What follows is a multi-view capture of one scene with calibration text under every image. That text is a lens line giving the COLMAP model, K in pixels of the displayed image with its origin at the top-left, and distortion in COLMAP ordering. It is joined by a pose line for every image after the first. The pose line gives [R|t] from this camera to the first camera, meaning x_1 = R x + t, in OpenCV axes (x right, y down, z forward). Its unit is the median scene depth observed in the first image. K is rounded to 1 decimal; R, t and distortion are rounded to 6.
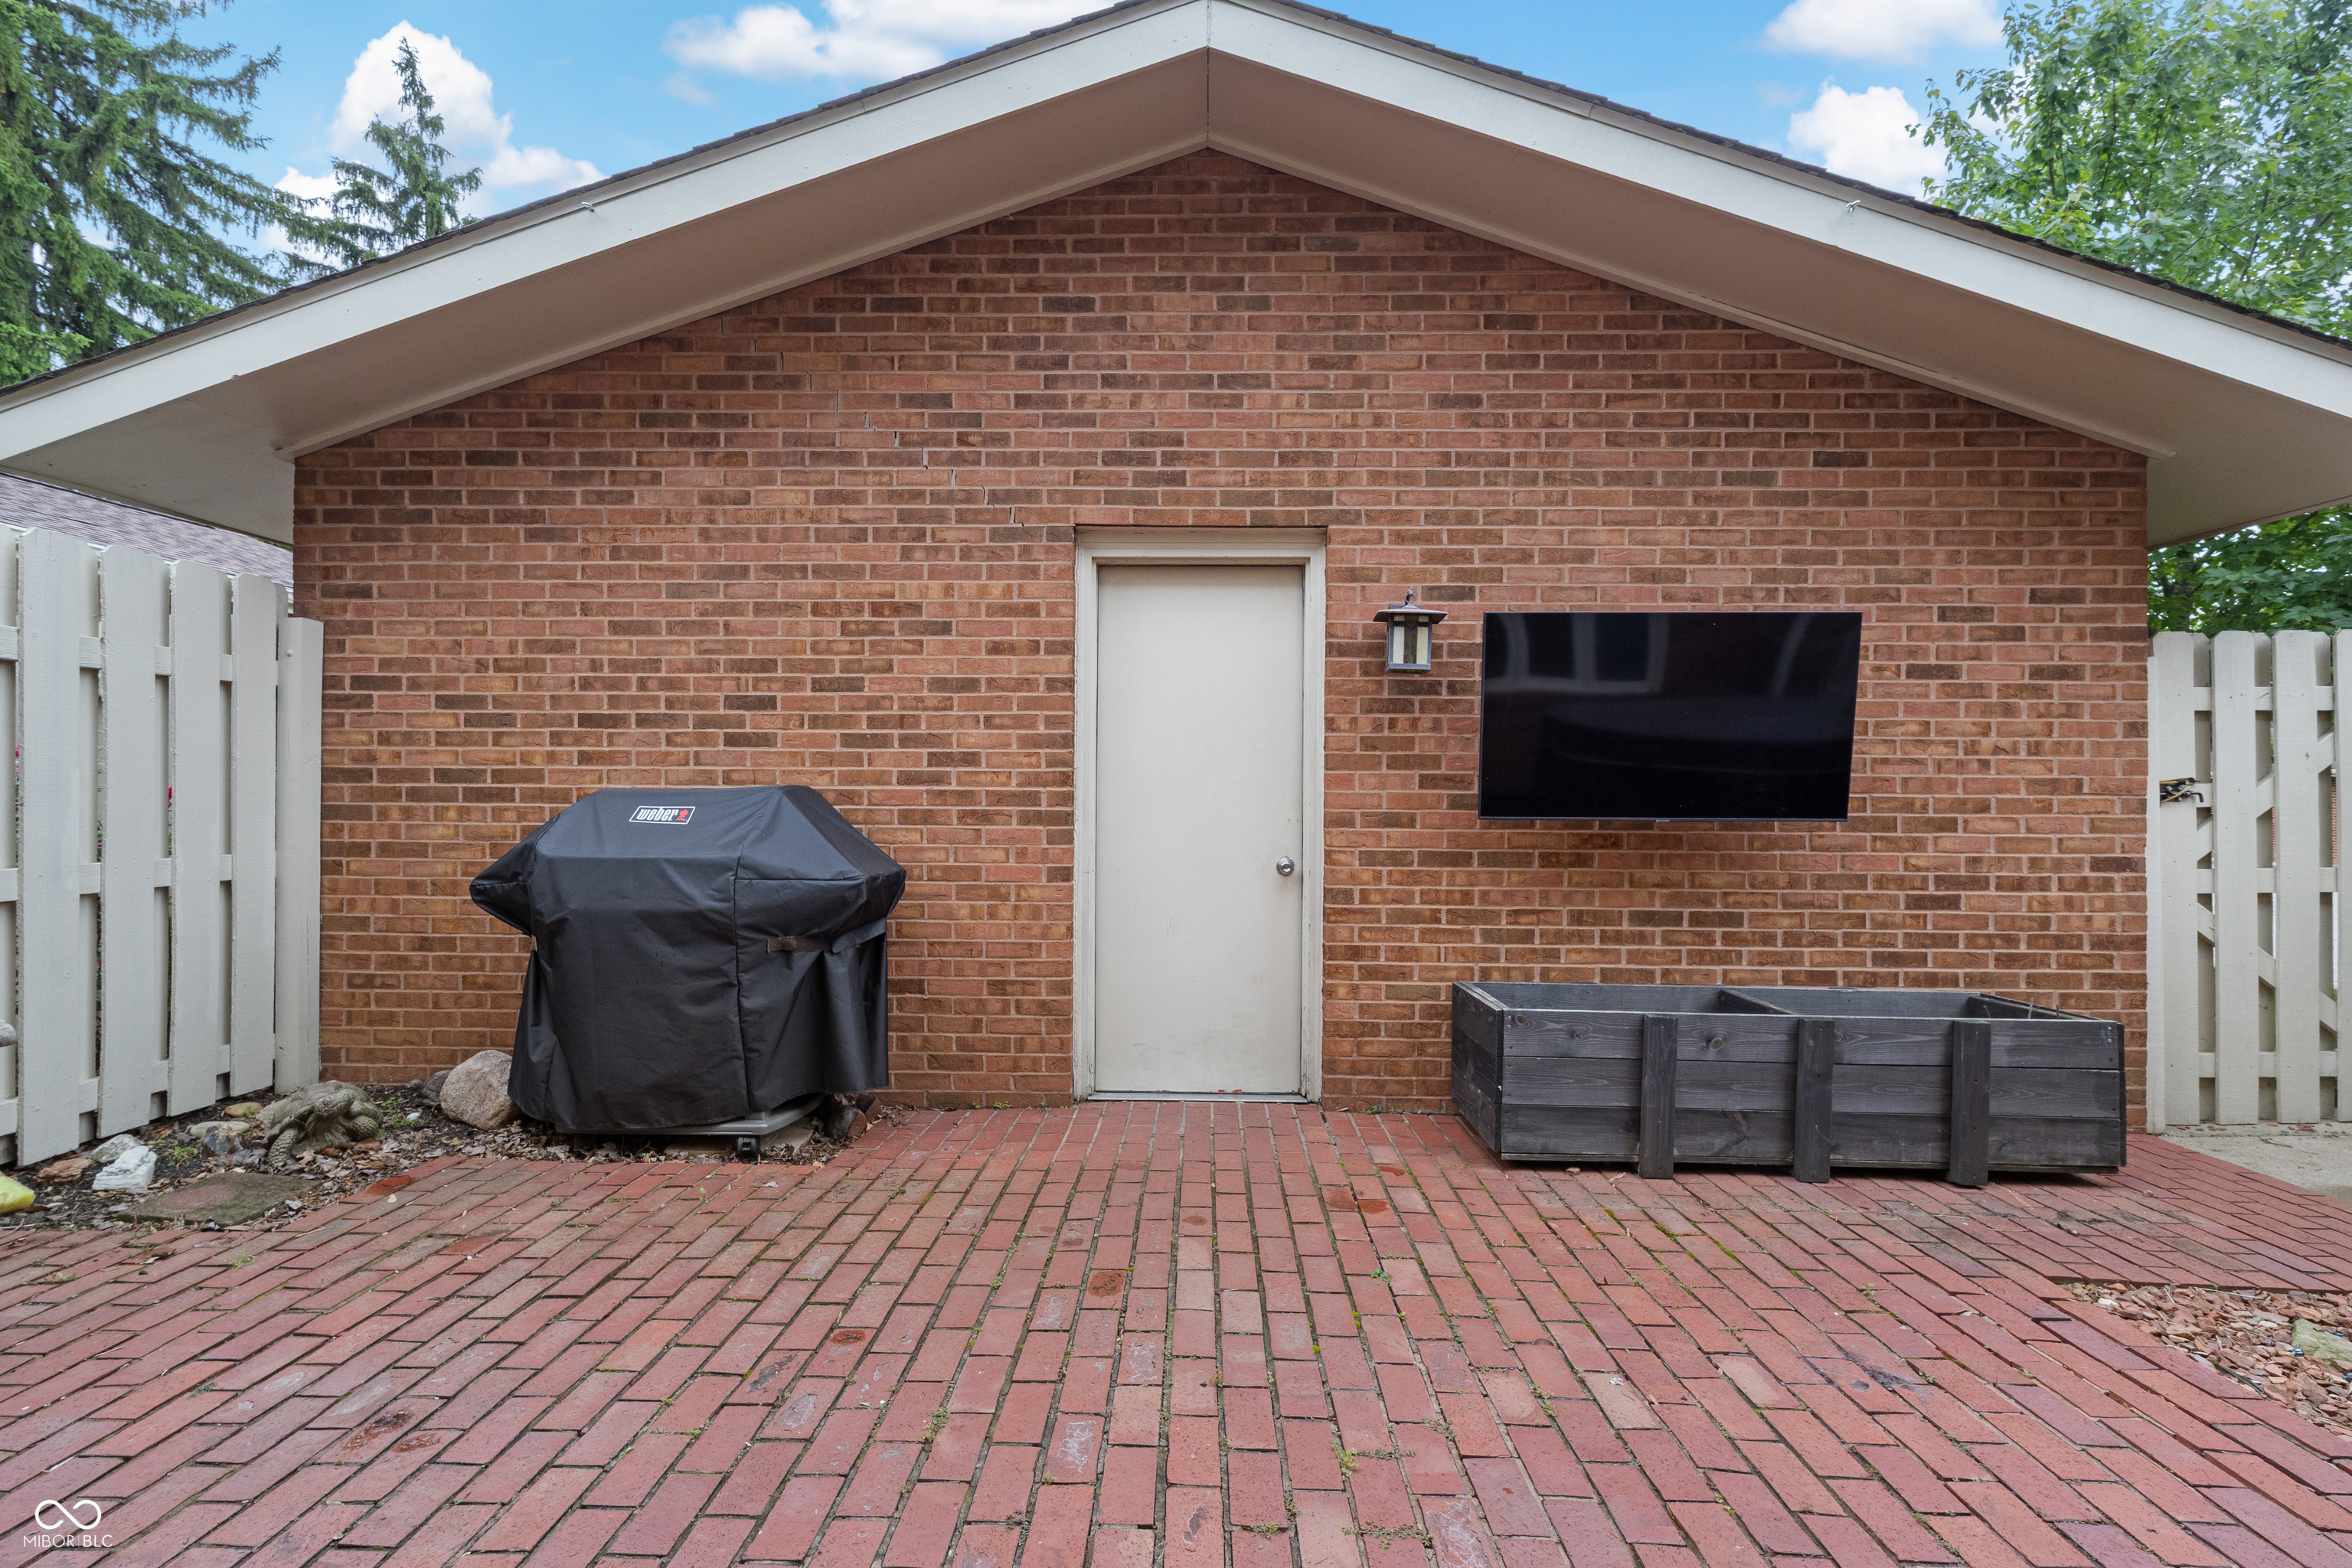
lens RADIAL K [[1038.9, 0, 1183.2], [0, 1038.9, 772.0], [0, 0, 1]] dist [-0.005495, 0.000050]
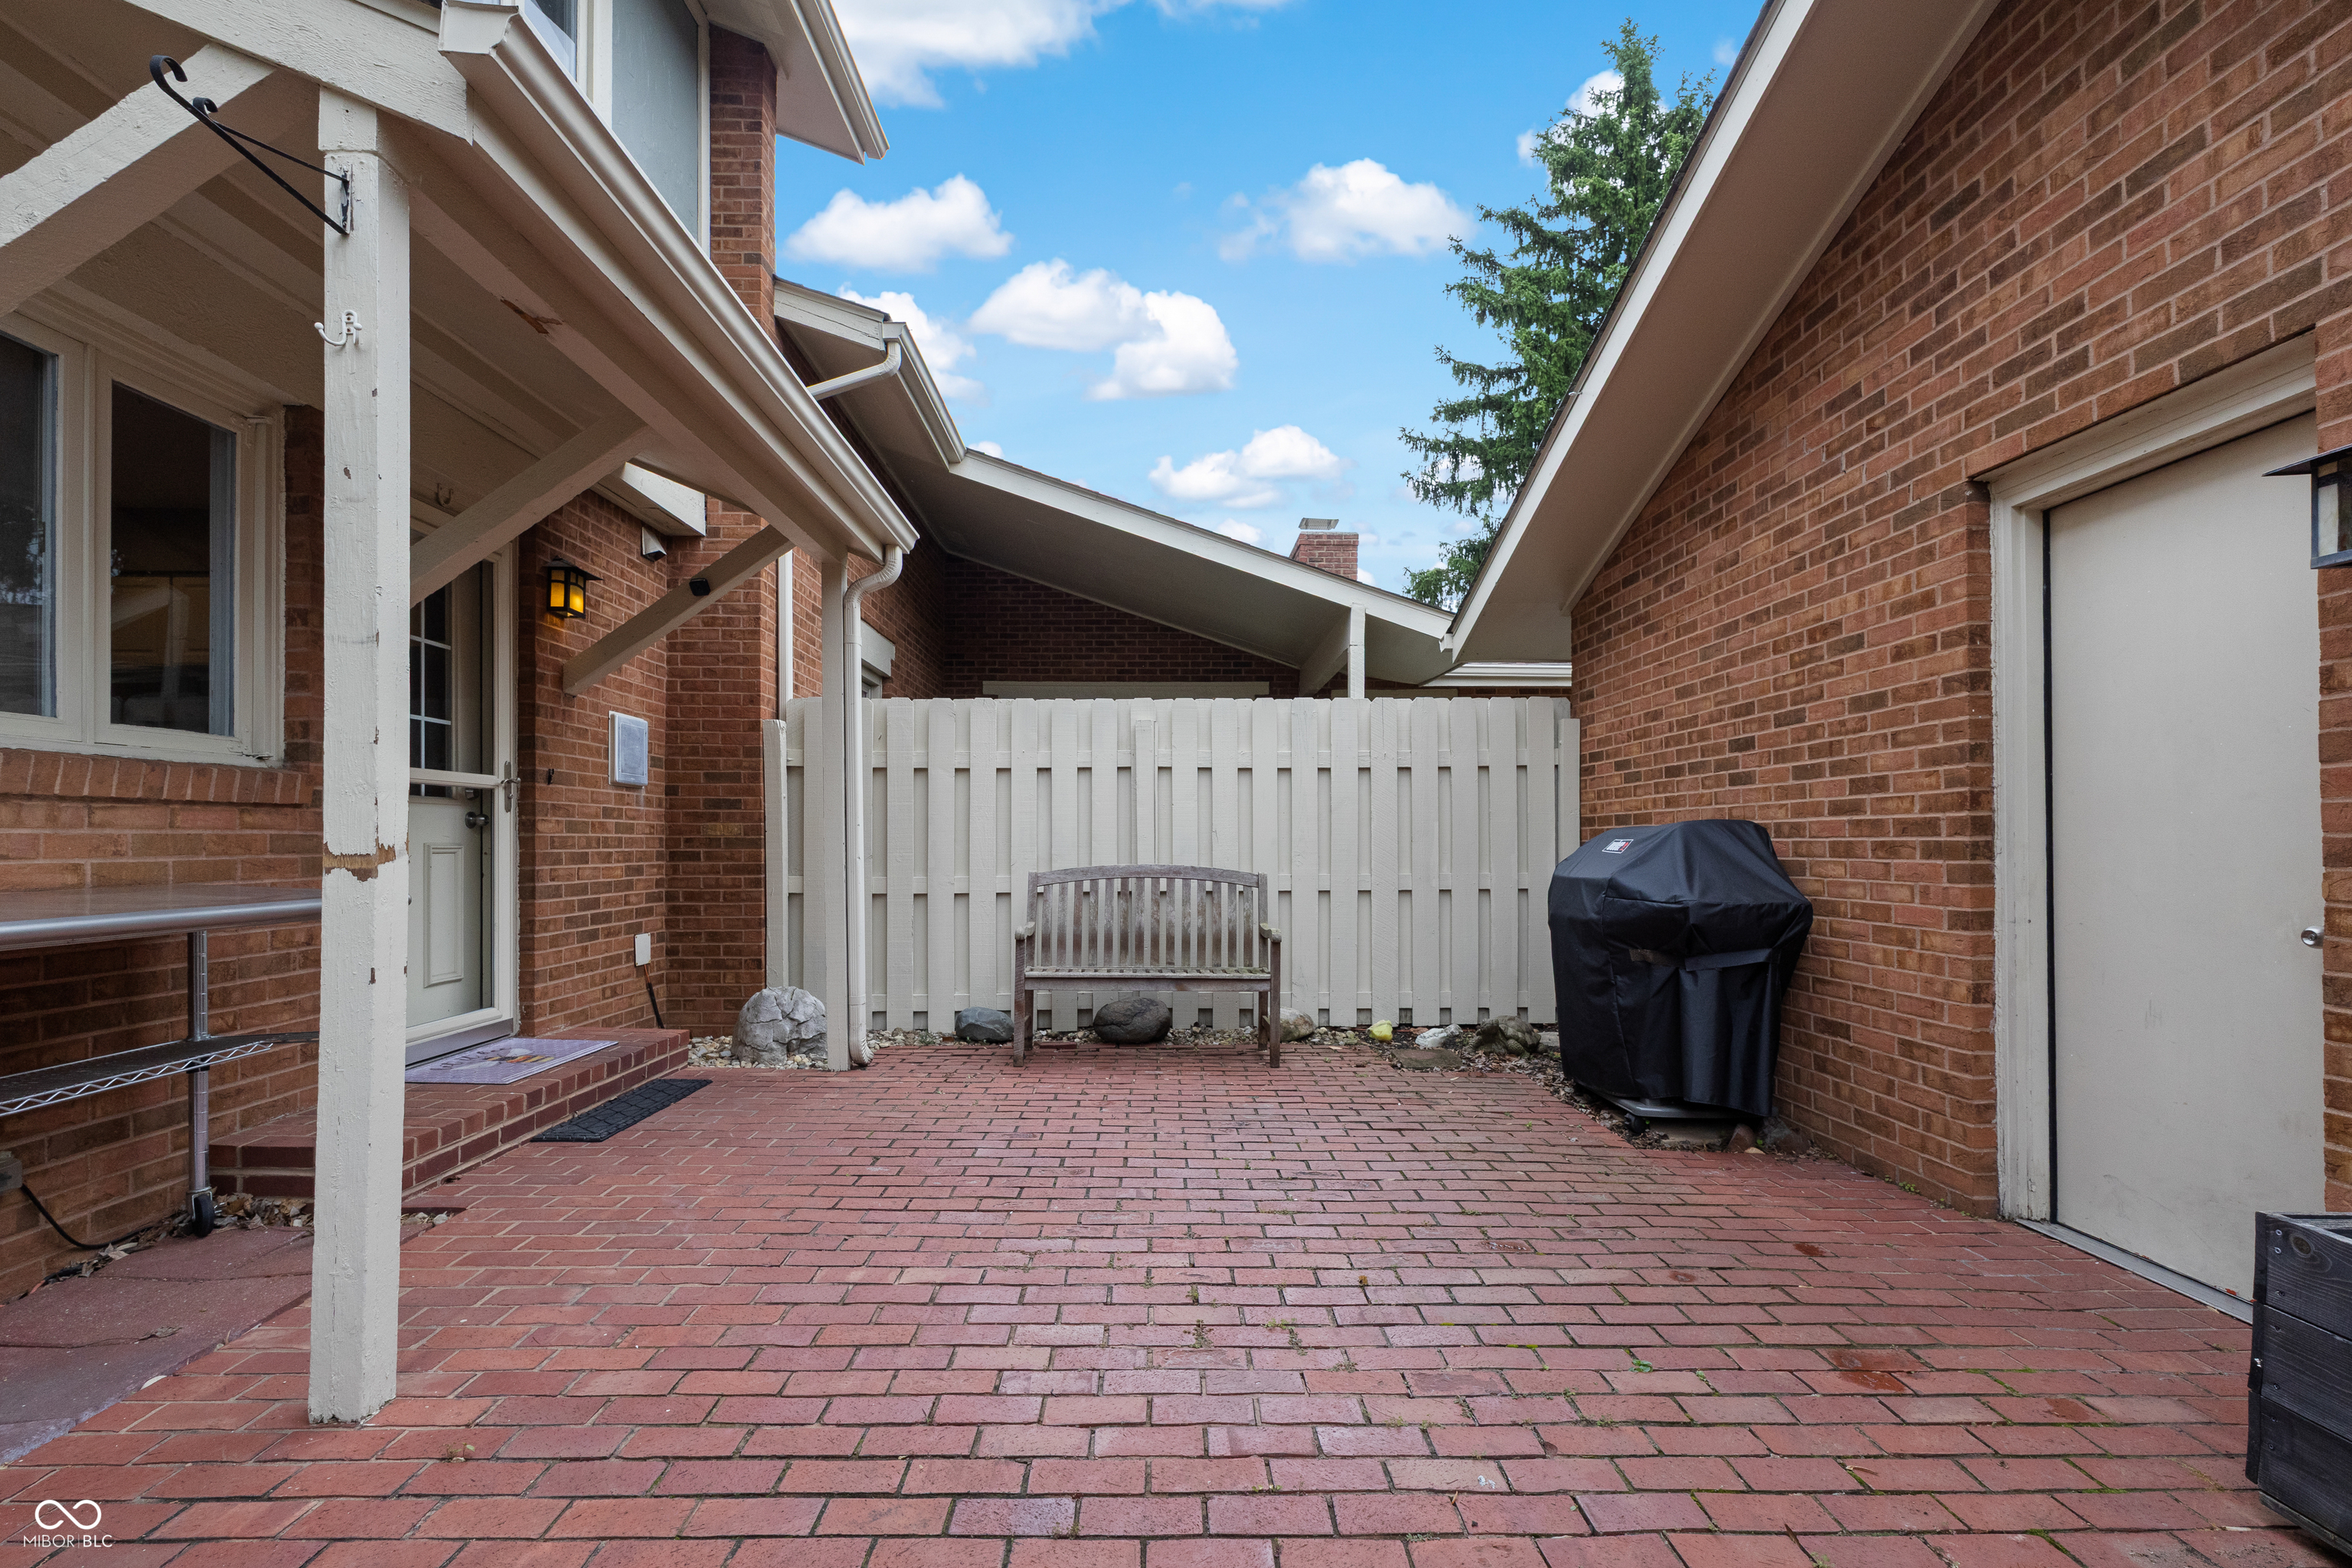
lens RADIAL K [[1076.1, 0, 1180.6], [0, 1076.1, 799.8], [0, 0, 1]] dist [-0.002191, -0.001169]
pose [[0.037933, -0.048011, -0.998126, 0.681081], [0.030976, 0.998422, -0.046848, 0.025401], [0.998800, -0.029141, 0.039361, 0.366367]]
